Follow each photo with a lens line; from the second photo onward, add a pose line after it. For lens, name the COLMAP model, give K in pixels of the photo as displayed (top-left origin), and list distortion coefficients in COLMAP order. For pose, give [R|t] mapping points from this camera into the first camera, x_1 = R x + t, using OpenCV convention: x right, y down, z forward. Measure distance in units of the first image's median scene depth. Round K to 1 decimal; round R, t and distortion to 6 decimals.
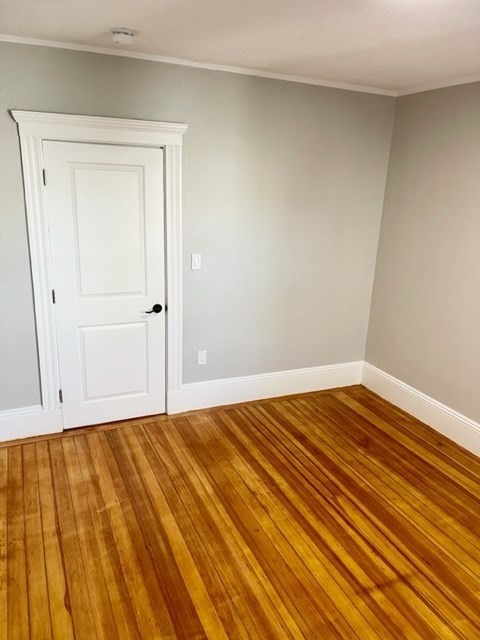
lens RADIAL K [[482.3, 0, 240.3], [0, 482.3, 320.2], [0, 0, 1]] dist [0.044426, -0.021044]
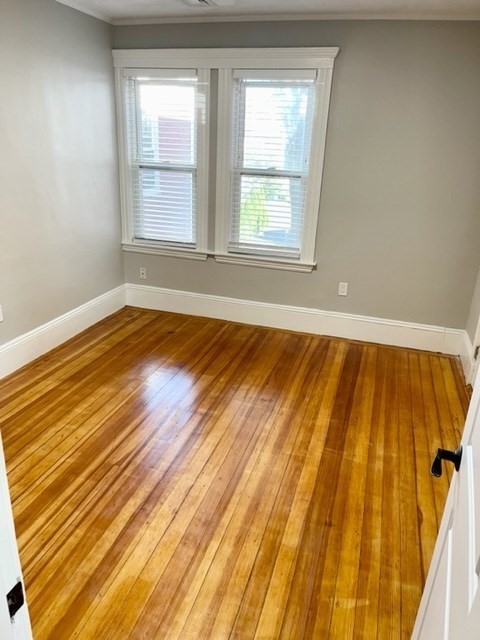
lens RADIAL K [[482.3, 0, 238.7], [0, 482.3, 320.0], [0, 0, 1]] dist [0.044426, -0.021044]
pose [[-0.747980, -0.299415, 0.592348, -0.451349], [0.115276, 0.820298, 0.560200, -0.344779], [-0.653634, 0.487301, -0.579051, 1.342834]]
